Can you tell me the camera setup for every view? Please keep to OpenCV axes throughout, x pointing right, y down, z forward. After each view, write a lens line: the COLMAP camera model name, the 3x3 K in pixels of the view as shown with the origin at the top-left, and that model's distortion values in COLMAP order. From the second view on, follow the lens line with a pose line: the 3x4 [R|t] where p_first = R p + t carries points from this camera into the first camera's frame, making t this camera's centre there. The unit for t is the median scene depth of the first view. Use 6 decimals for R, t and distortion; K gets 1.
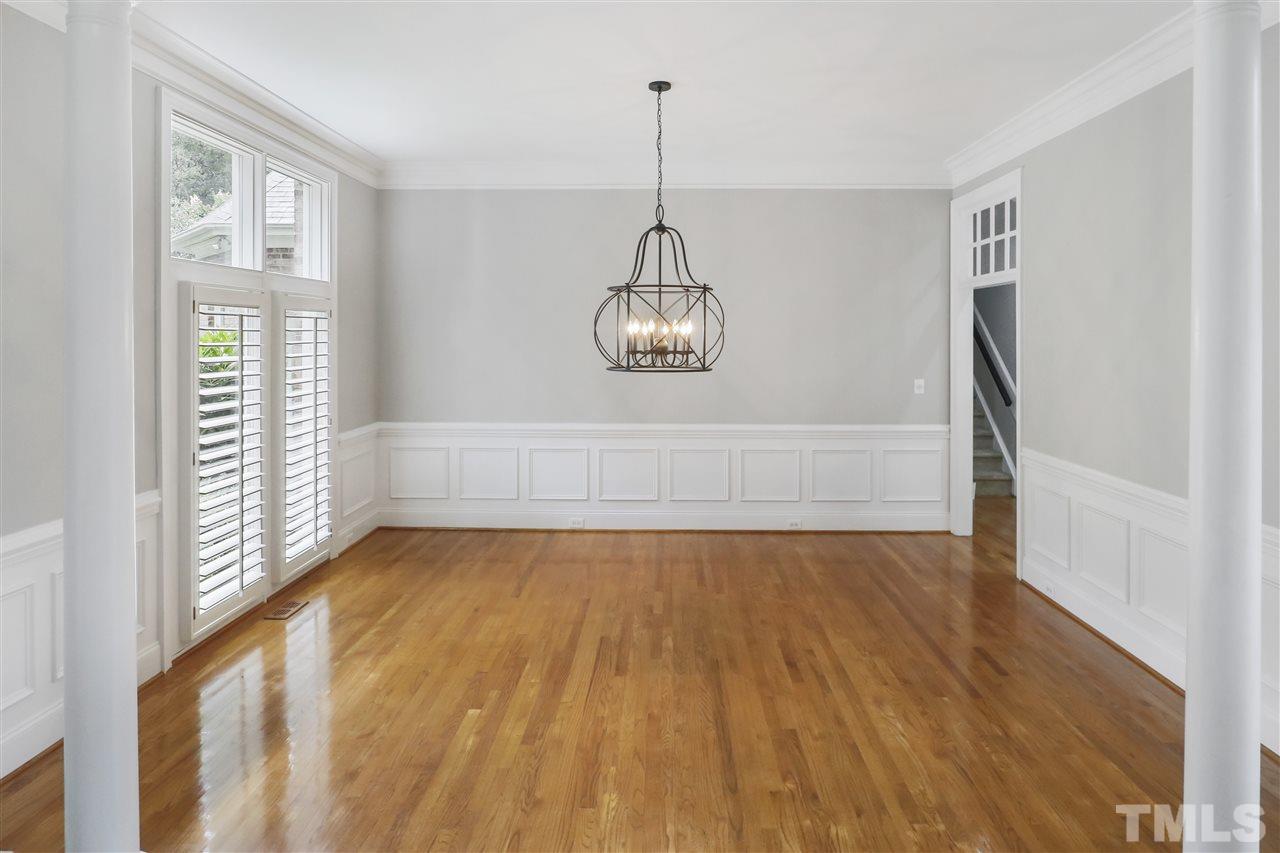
lens RADIAL K [[756.8, 0, 647.5], [0, 756.8, 431.8], [0, 0, 1]] dist [-0.001718, 0.000559]
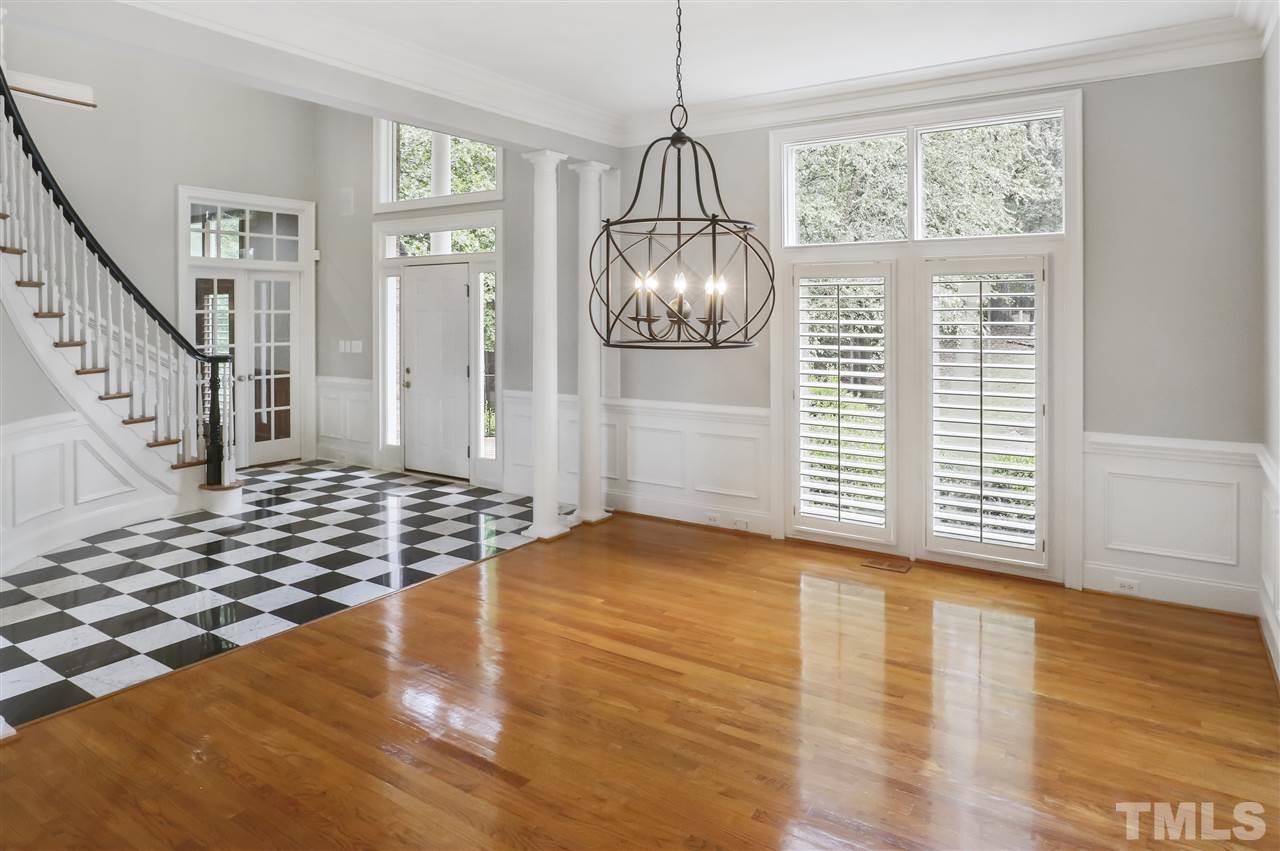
lens RADIAL K [[756.8, 0, 647.5], [0, 756.8, 430.8], [0, 0, 1]] dist [-0.001718, 0.000559]
pose [[-0.534297, 0.129327, -0.835345, 0.615027], [-0.102577, 0.971004, 0.215939, -0.154291], [0.839050, 0.201063, -0.505538, 1.360289]]
